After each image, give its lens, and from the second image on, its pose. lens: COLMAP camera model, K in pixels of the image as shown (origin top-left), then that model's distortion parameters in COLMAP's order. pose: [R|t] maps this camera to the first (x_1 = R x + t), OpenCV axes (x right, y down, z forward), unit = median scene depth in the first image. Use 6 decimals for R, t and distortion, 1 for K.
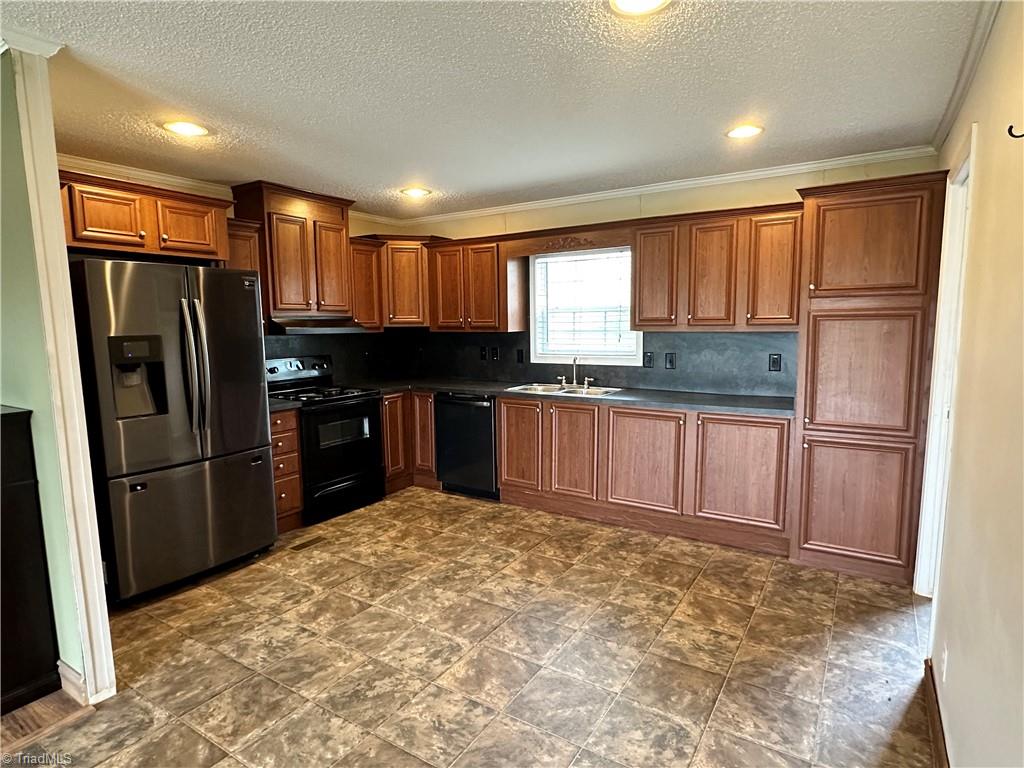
lens RADIAL K [[572.5, 0, 512.0], [0, 572.5, 384.0], [0, 0, 1]] dist [0.001750, 0.000734]
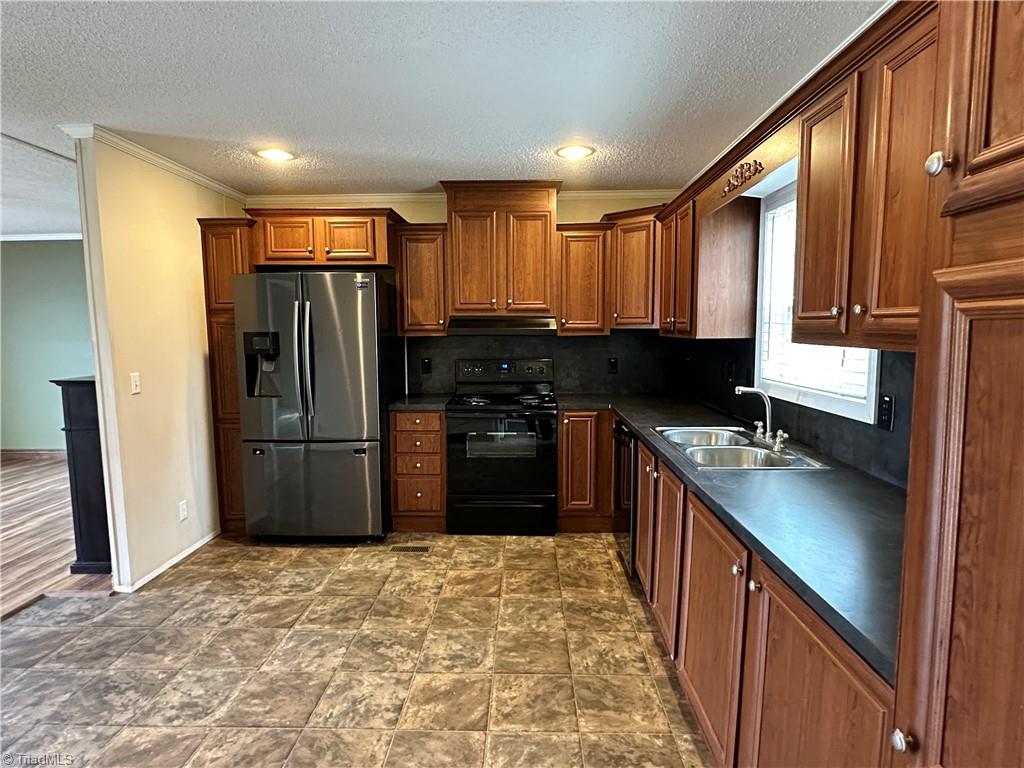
lens RADIAL K [[561.7, 0, 512.4], [0, 561.7, 342.3], [0, 0, 1]] dist [-0.001164, 0.000135]
pose [[0.514550, 0.034008, -0.856786, 0.524346], [-0.097640, 0.995038, -0.019143, -0.072613], [0.851883, 0.093507, 0.515317, 0.575409]]
